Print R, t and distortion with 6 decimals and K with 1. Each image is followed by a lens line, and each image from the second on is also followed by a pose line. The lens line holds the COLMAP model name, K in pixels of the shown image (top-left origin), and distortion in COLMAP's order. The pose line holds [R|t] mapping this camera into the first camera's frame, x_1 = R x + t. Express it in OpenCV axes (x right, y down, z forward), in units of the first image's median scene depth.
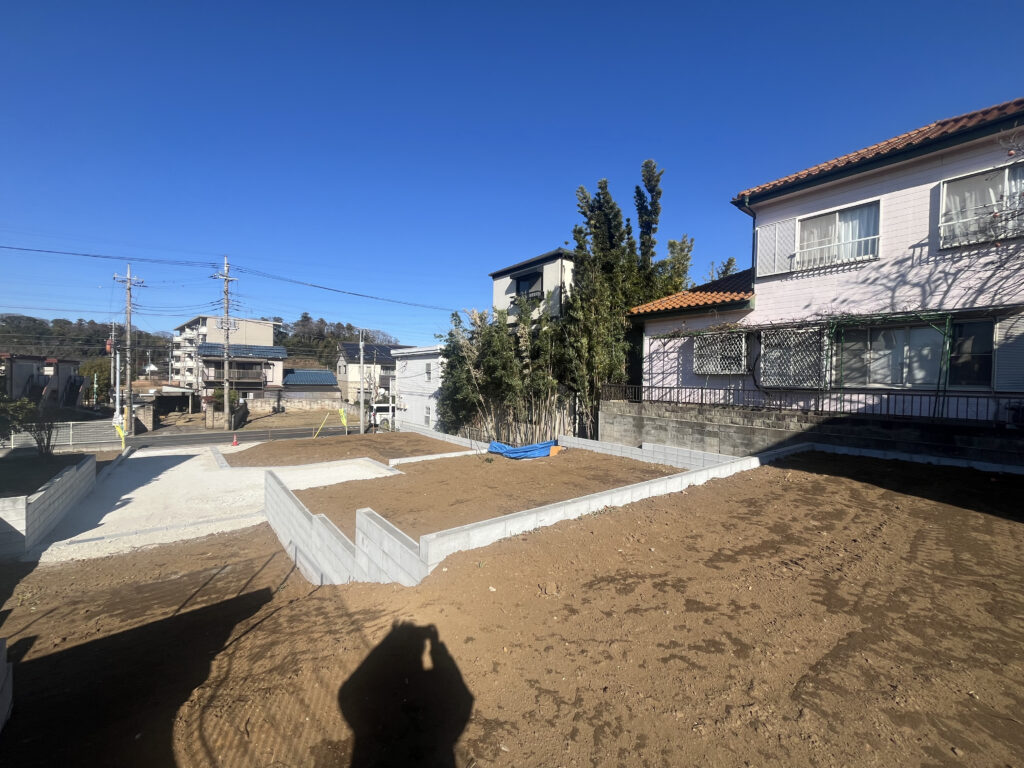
lens RADIAL K [[416.5, 0, 513.4], [0, 416.5, 386.5], [0, 0, 1]] dist [-0.002524, 0.000188]
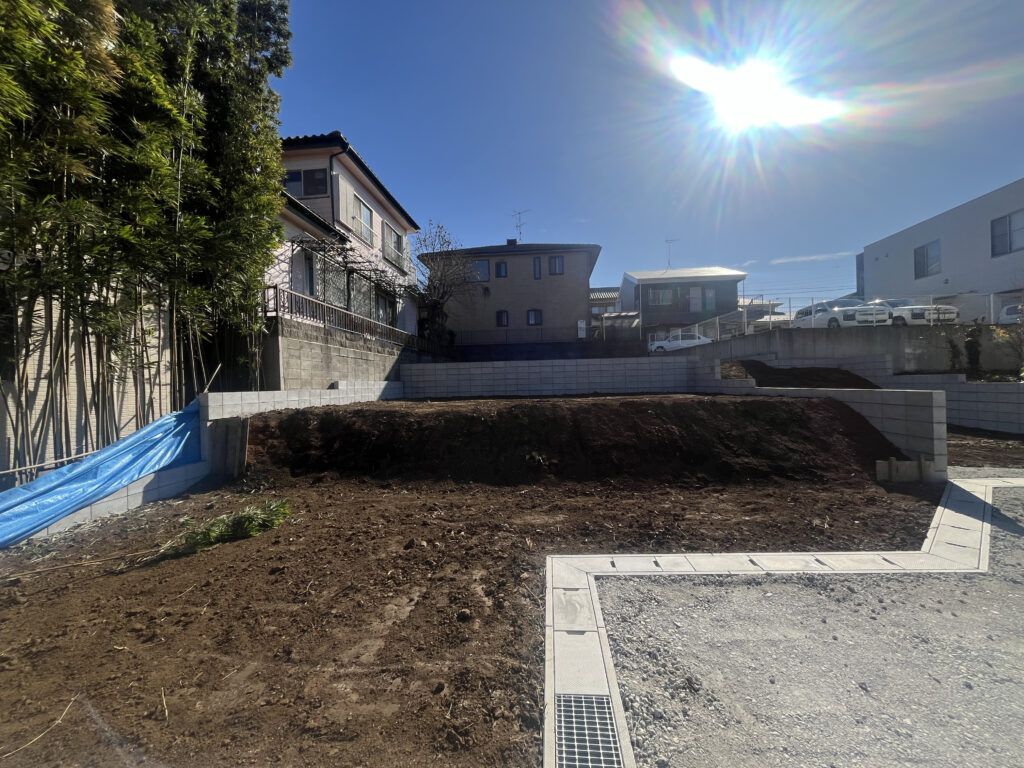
lens RADIAL K [[416.5, 0, 512.1], [0, 416.5, 382.8], [0, 0, 1]] dist [-0.002524, 0.000188]
pose [[-0.724175, -0.001100, 0.689615, -0.565477], [0.021504, 0.999476, 0.024175, 0.167269], [-0.689281, 0.032337, -0.723772, 1.742006]]
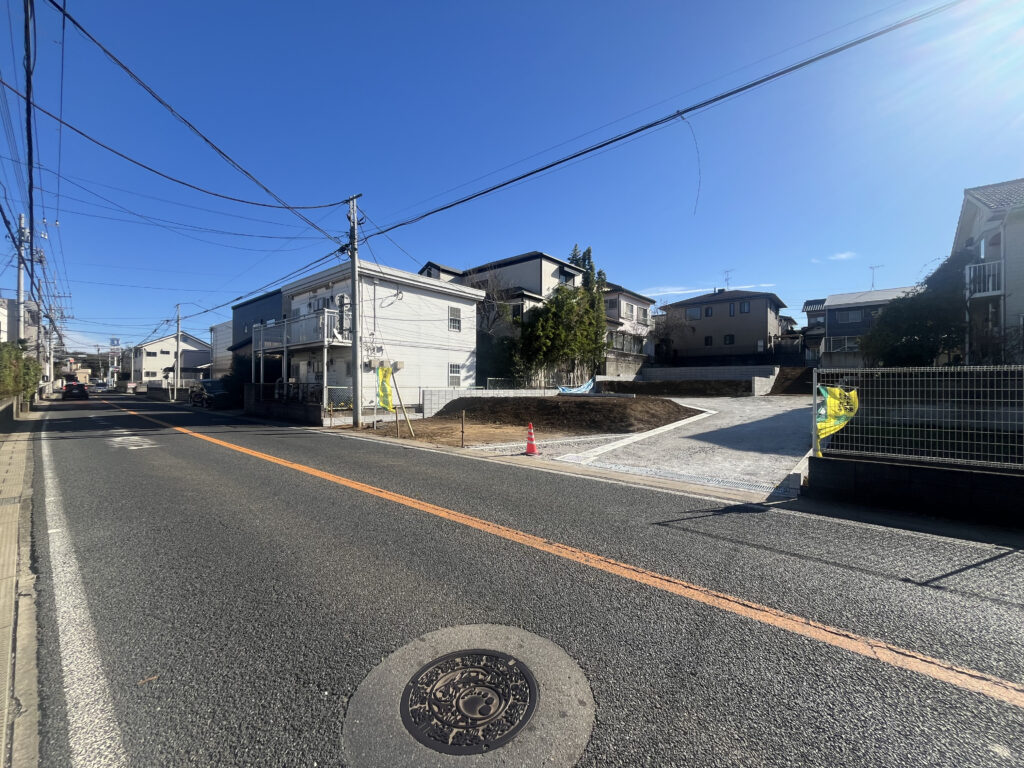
lens RADIAL K [[416.5, 0, 512.7], [0, 416.5, 384.2], [0, 0, 1]] dist [-0.002524, 0.000188]
pose [[-0.193120, -0.016703, 0.981033, -2.588361], [0.007767, 0.999798, 0.018552, 0.190552], [-0.981144, 0.011202, -0.192951, 2.748963]]
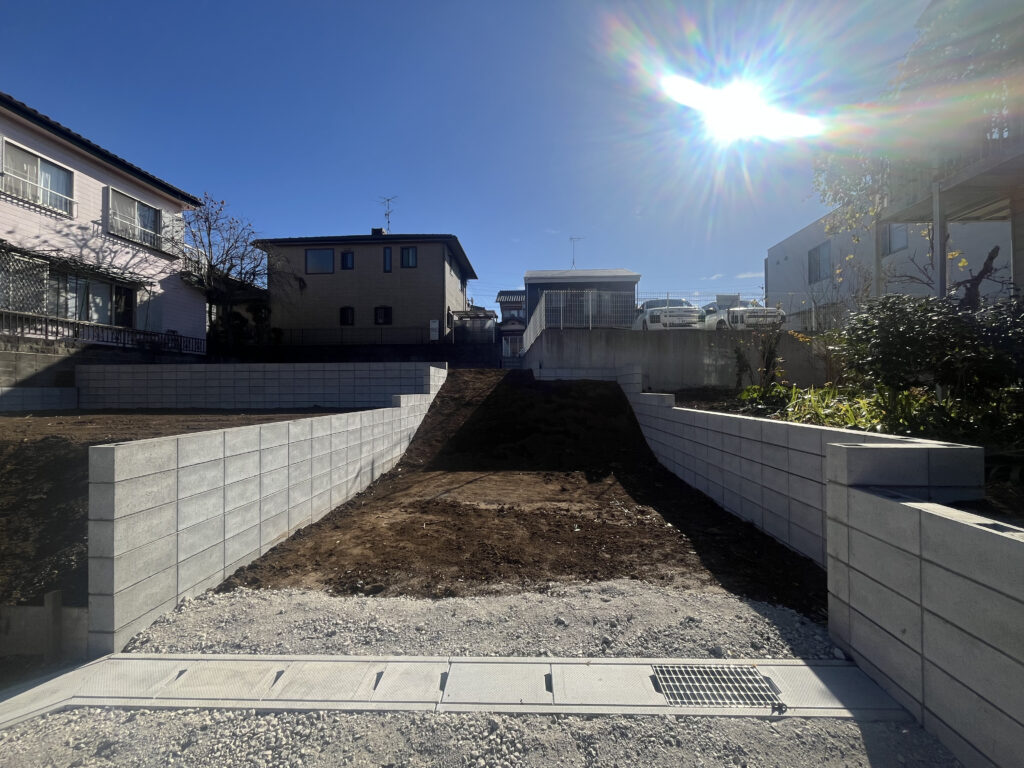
lens RADIAL K [[416.5, 0, 510.6], [0, 416.5, 383.0], [0, 0, 1]] dist [-0.002524, 0.000188]
pose [[-0.743110, -0.008558, 0.669115, -0.907509], [0.001677, 0.999891, 0.014651, 0.163764], [-0.669168, 0.012010, -0.743015, 1.023504]]
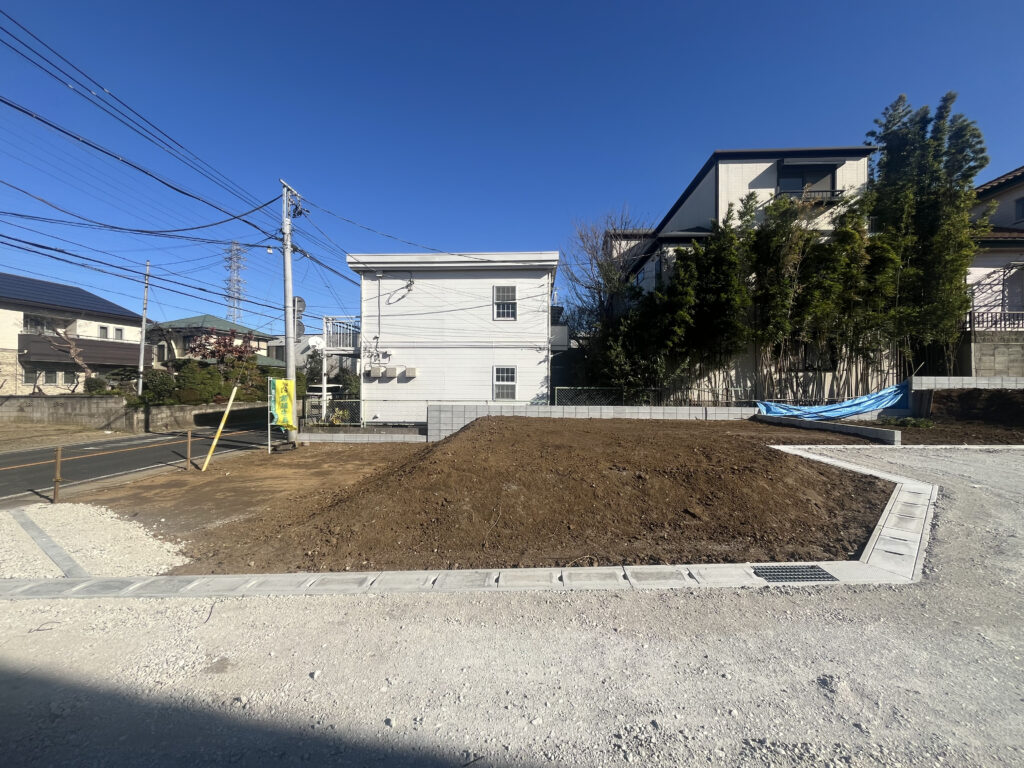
lens RADIAL K [[416.5, 0, 504.4], [0, 416.5, 385.8], [0, 0, 1]] dist [-0.002524, 0.000188]
pose [[0.663782, -0.016350, 0.747747, -1.600197], [0.020788, 0.999778, 0.003407, 0.184795], [-0.747637, 0.013283, 0.663975, 1.698510]]
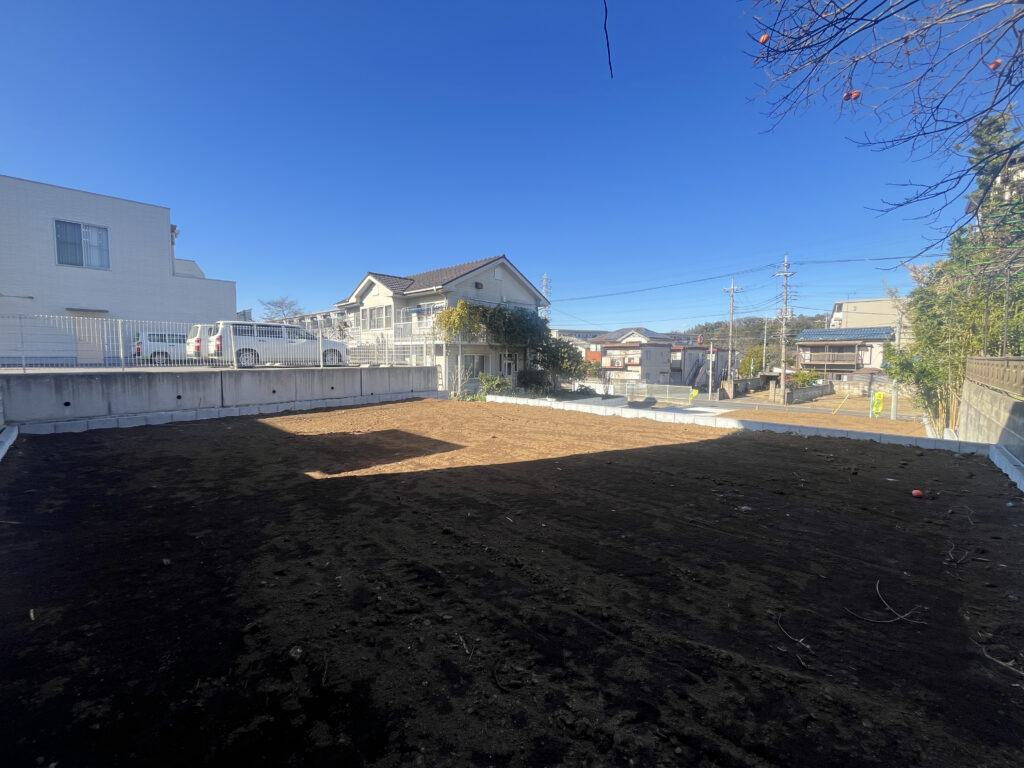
lens RADIAL K [[416.5, 0, 512.6], [0, 416.5, 380.6], [0, 0, 1]] dist [-0.002524, 0.000188]
pose [[0.133995, 0.038538, -0.990232, 1.181408], [-0.021868, 0.999115, 0.035925, 0.042431], [0.990741, 0.016840, 0.134719, 0.296011]]
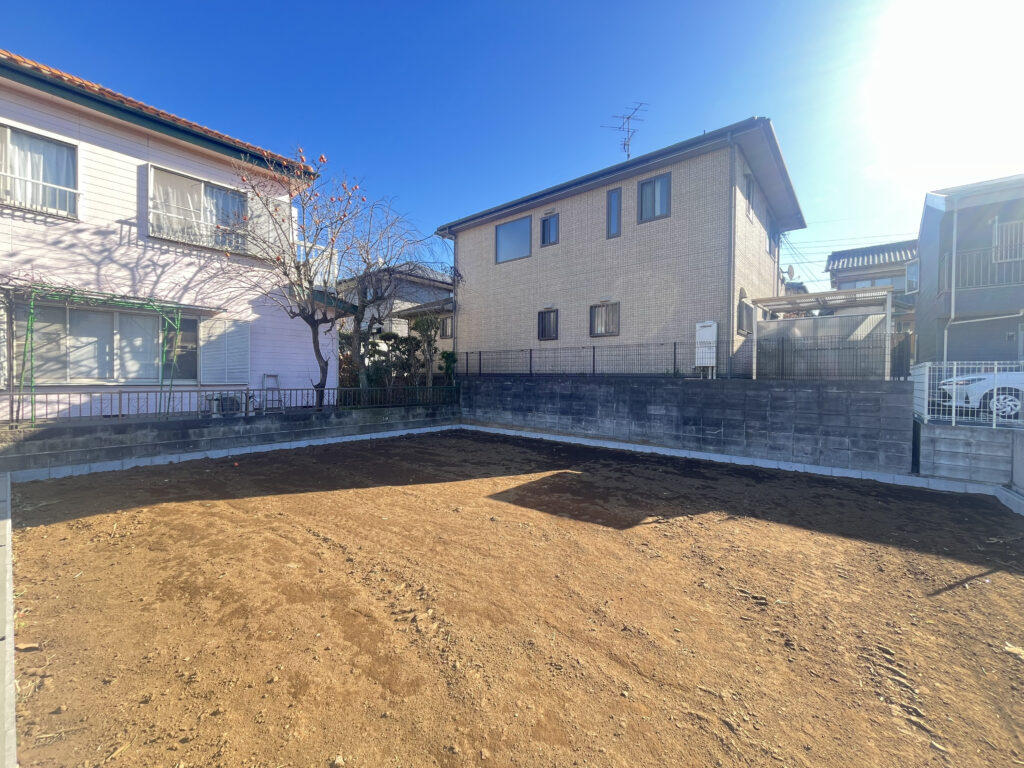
lens RADIAL K [[416.5, 0, 509.9], [0, 416.5, 381.6], [0, 0, 1]] dist [-0.002524, 0.000188]
pose [[-0.192863, -0.033625, 0.980649, -0.062422], [0.003240, 0.999385, 0.034905, -0.025407], [-0.981220, 0.009909, -0.192636, 0.338994]]
